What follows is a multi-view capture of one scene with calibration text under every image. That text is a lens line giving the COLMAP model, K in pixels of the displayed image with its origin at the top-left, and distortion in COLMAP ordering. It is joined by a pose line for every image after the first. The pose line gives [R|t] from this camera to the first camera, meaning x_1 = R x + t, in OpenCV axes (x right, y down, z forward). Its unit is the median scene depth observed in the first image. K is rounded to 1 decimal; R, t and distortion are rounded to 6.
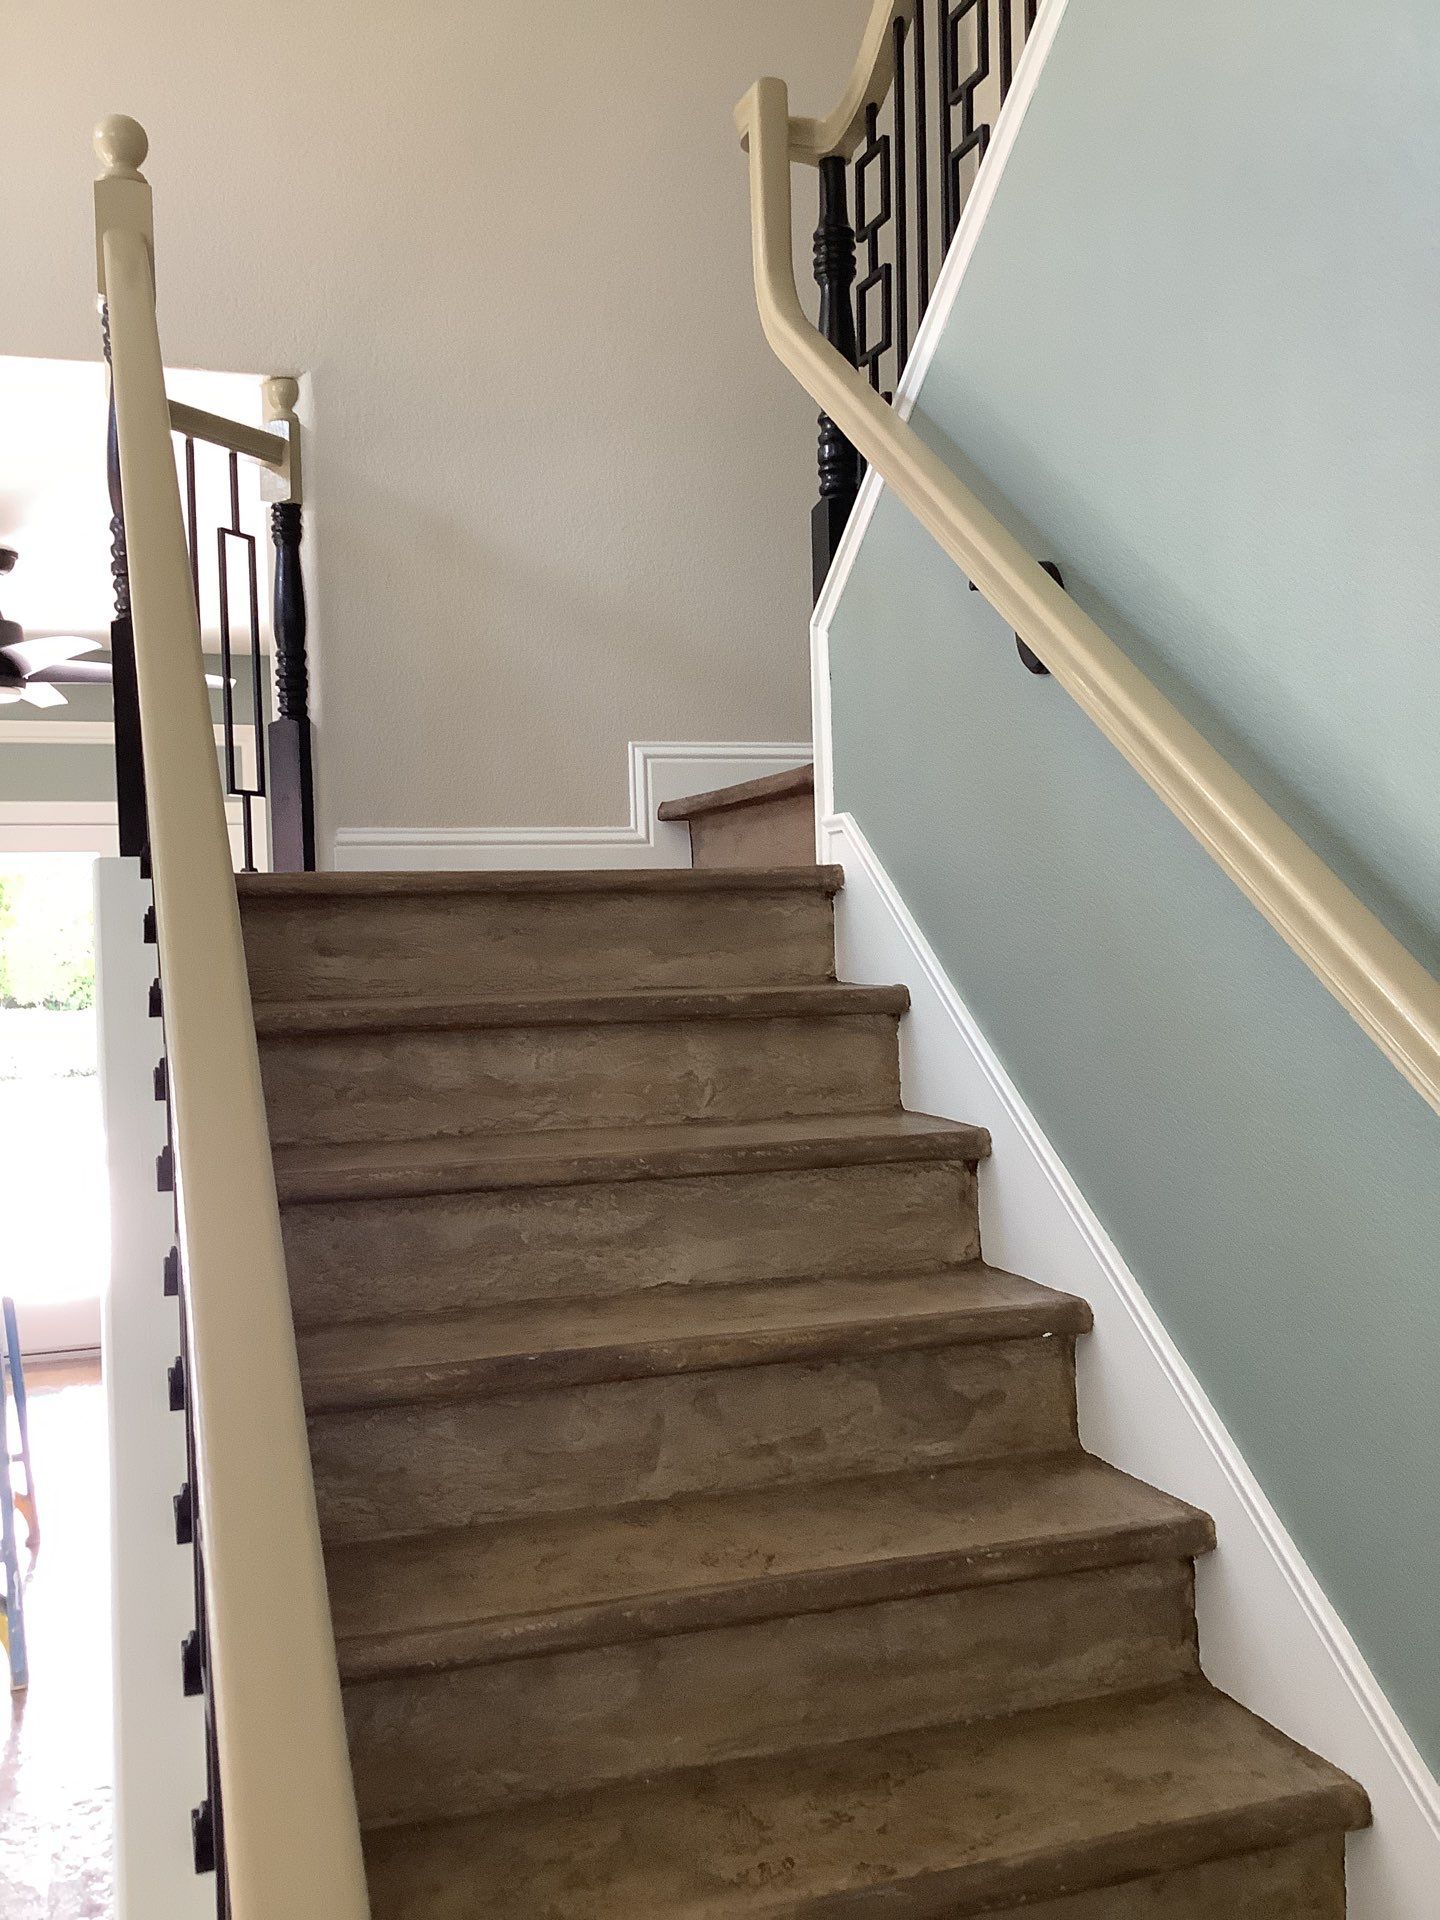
lens RADIAL K [[1729.3, 0, 706.3], [0, 1729.3, 956.7], [0, 0, 1]] dist [0.103201, -0.249868]
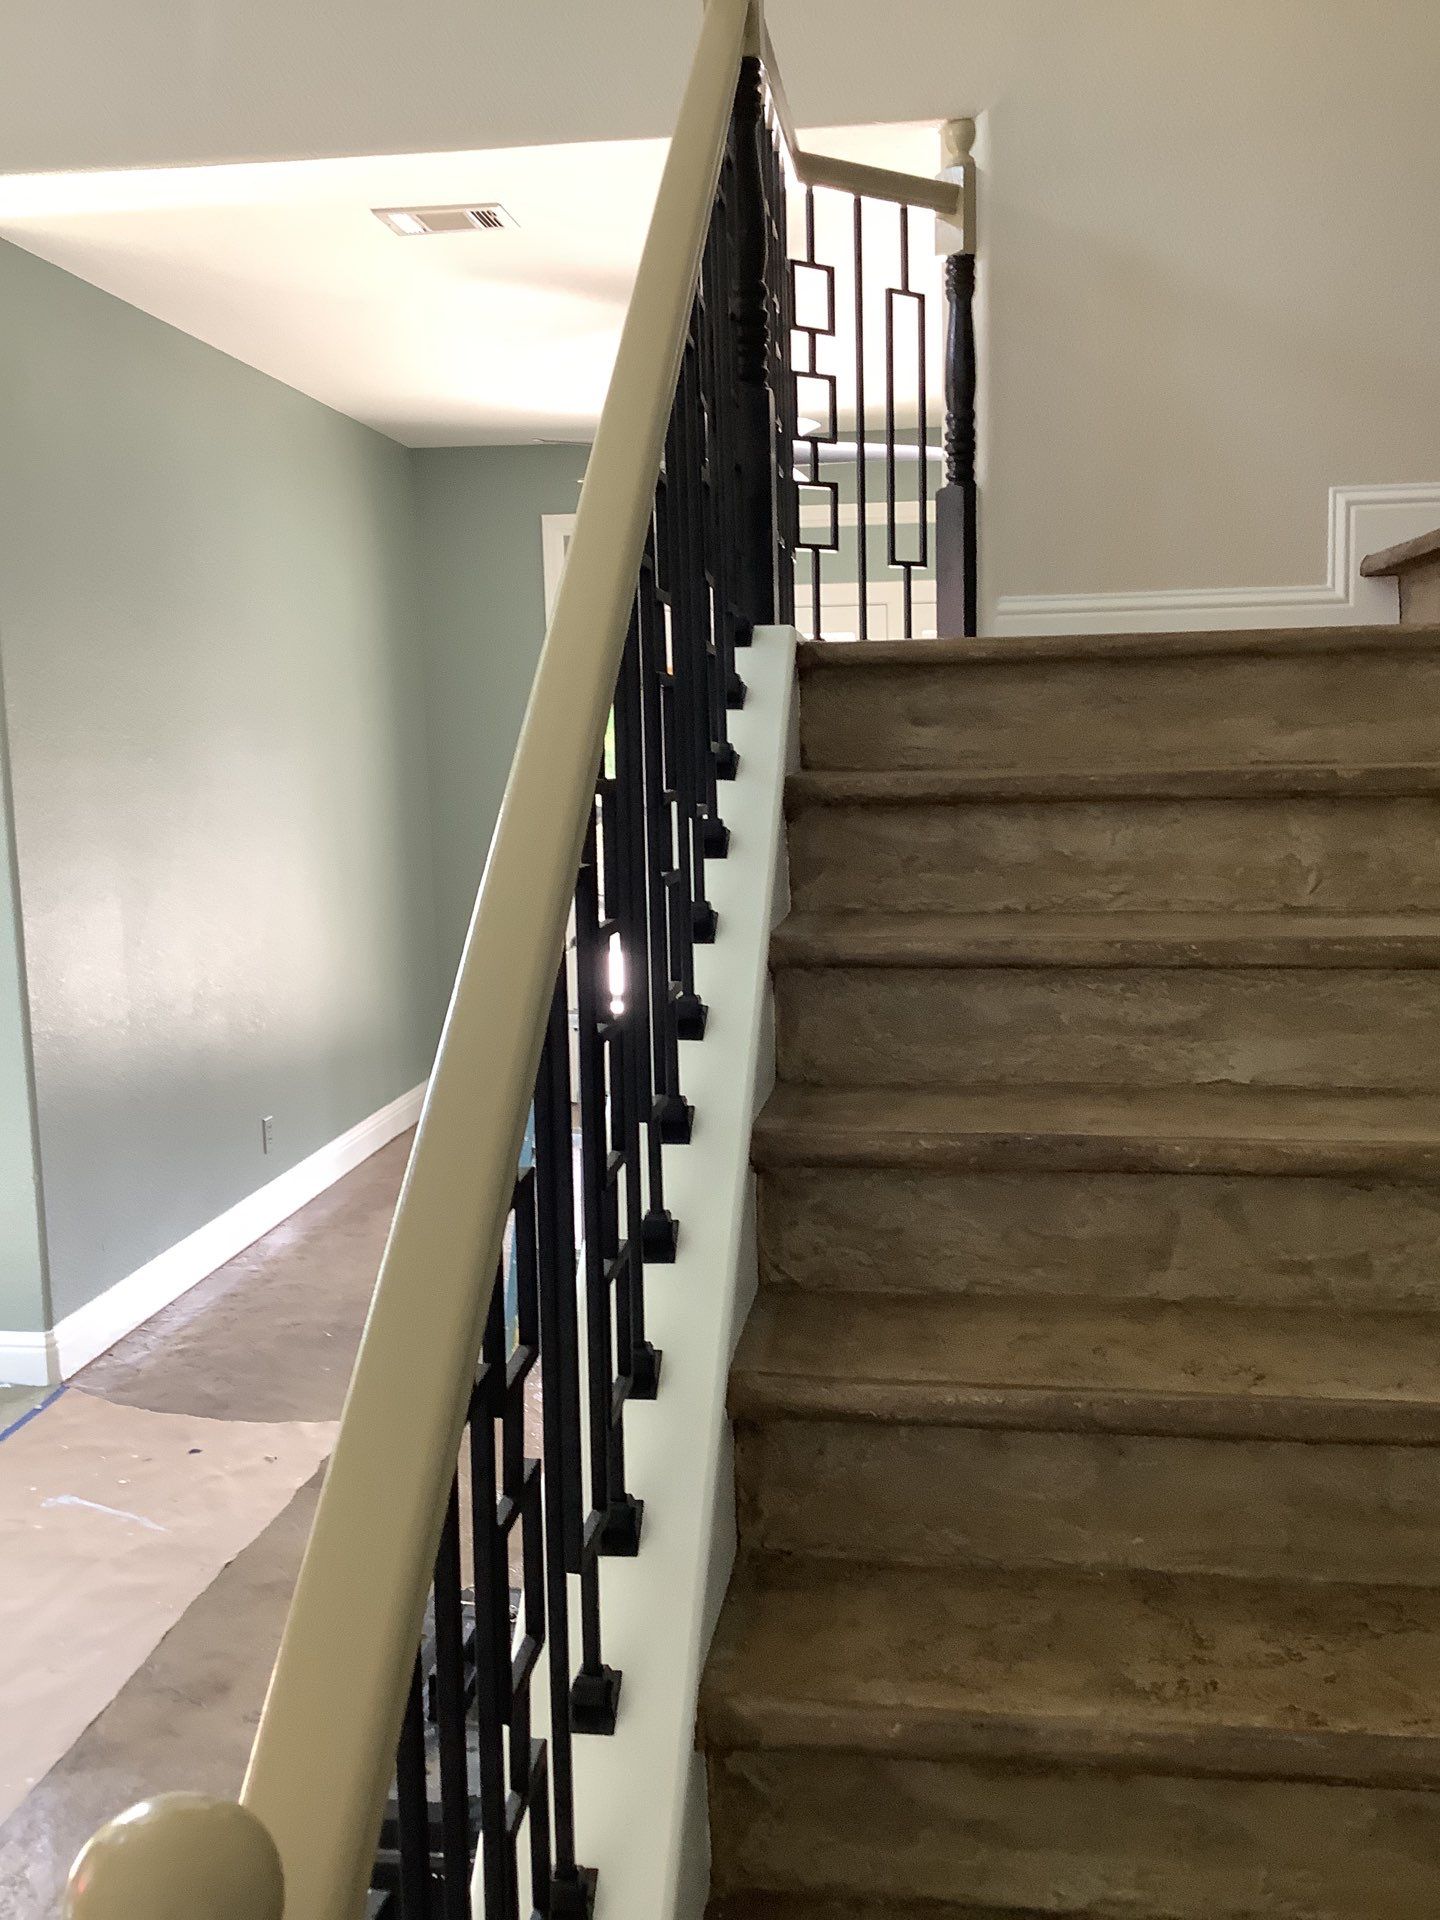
lens RADIAL K [[1729.3, 0, 706.3], [0, 1729.3, 956.7], [0, 0, 1]] dist [0.103201, -0.249868]
pose [[0.892391, 0.064213, -0.446672, 0.130353], [-0.008613, 0.992068, 0.125410, 0.007808], [0.451181, -0.108068, 0.885865, 0.054608]]
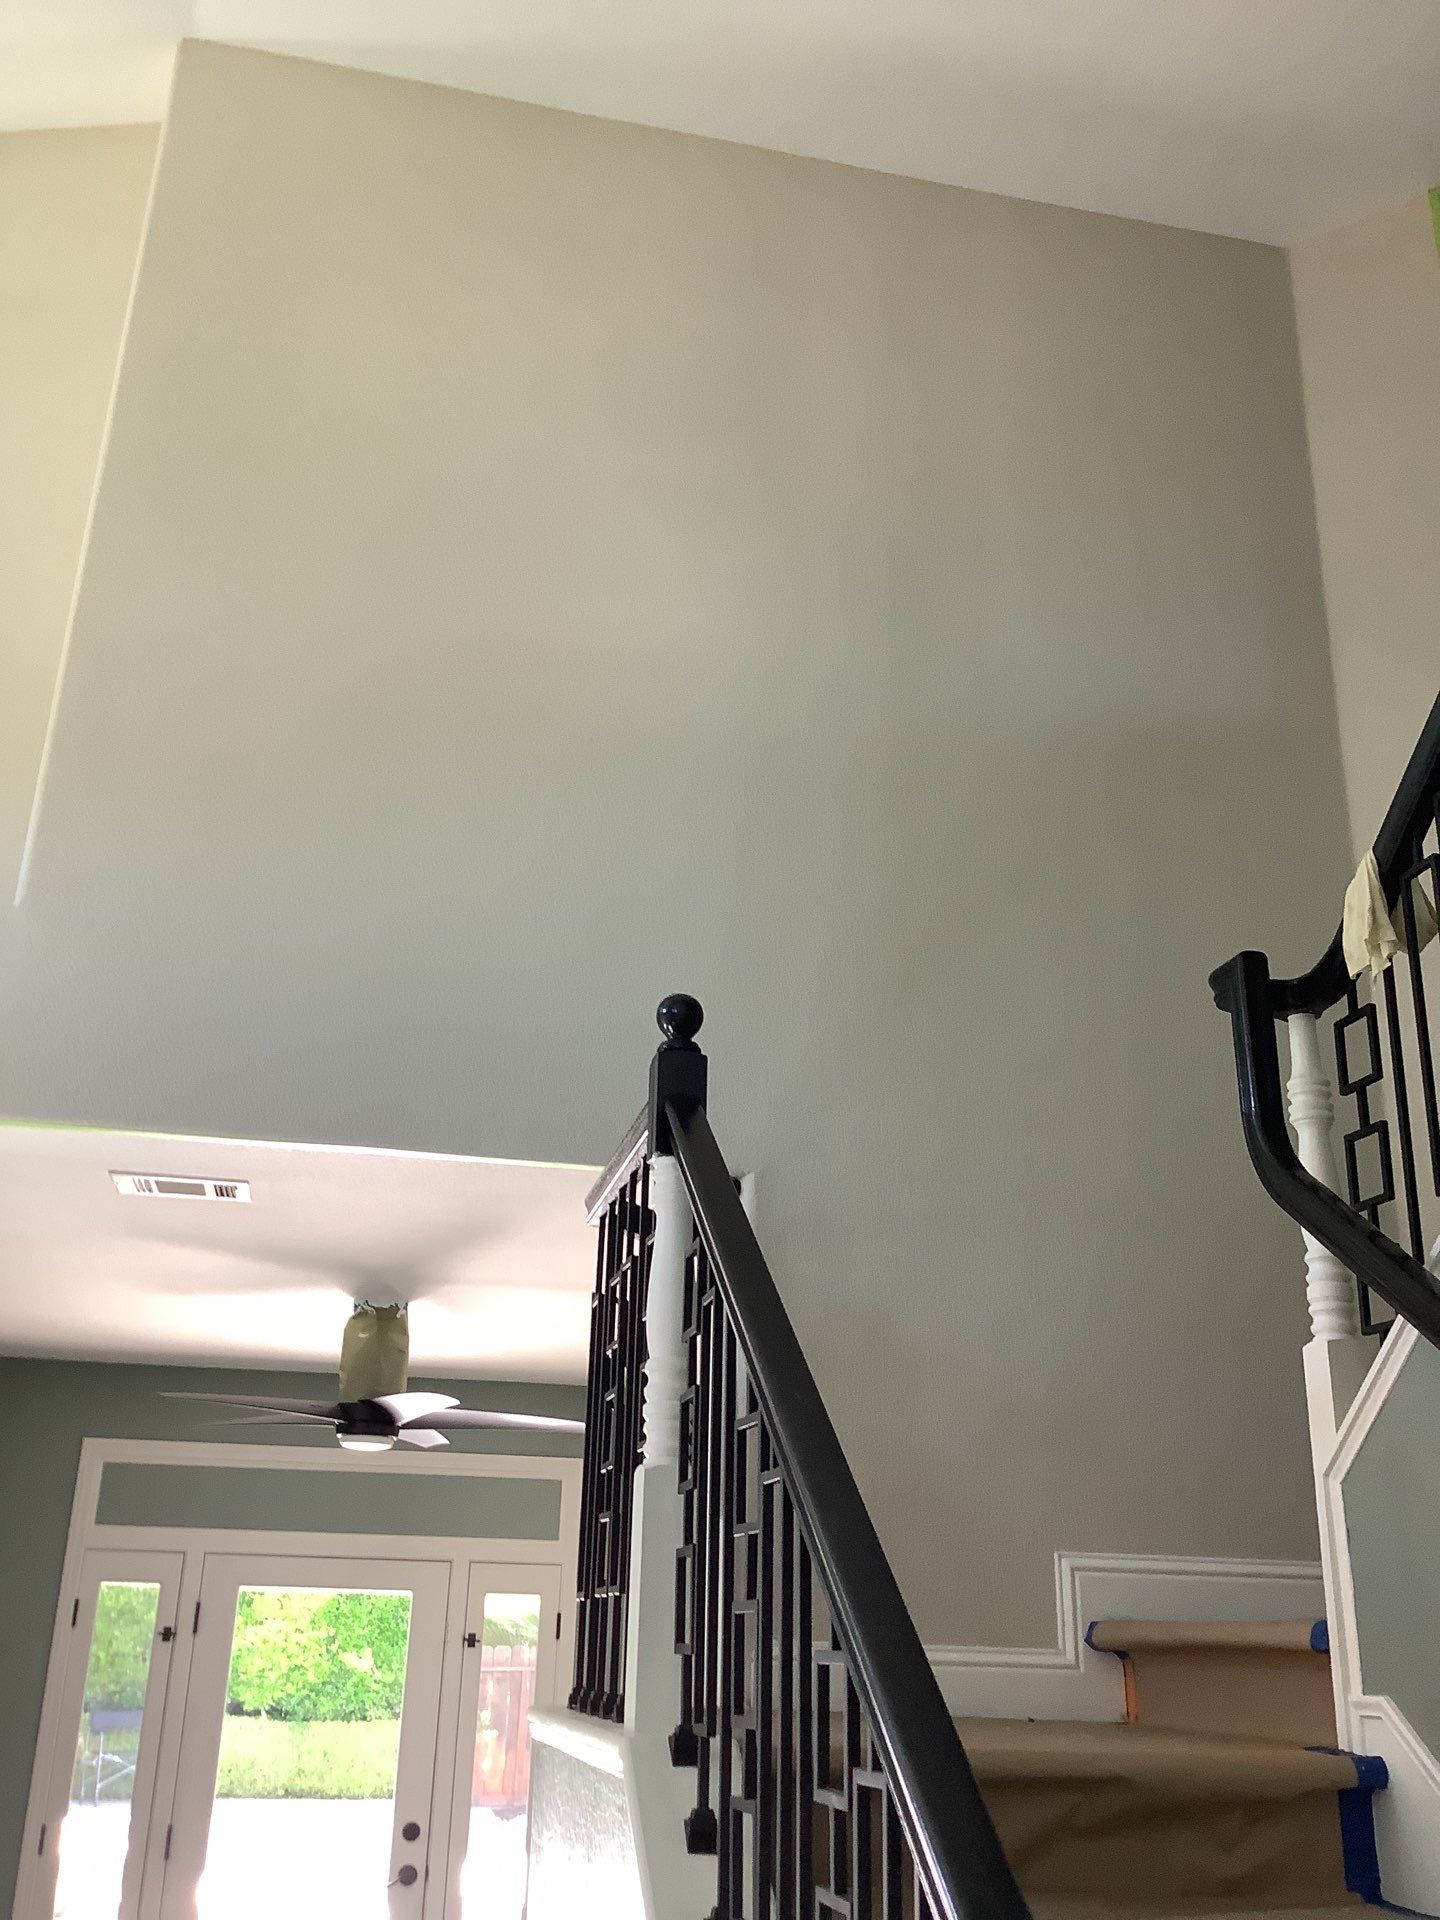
lens RADIAL K [[1729.3, 0, 706.3], [0, 1729.3, 956.7], [0, 0, 1]] dist [0.103201, -0.249868]
pose [[0.993060, 0.009133, -0.117251, -0.188532], [-0.051685, 0.929435, -0.365348, -0.103536], [0.105641, 0.368873, 0.923457, -0.019306]]
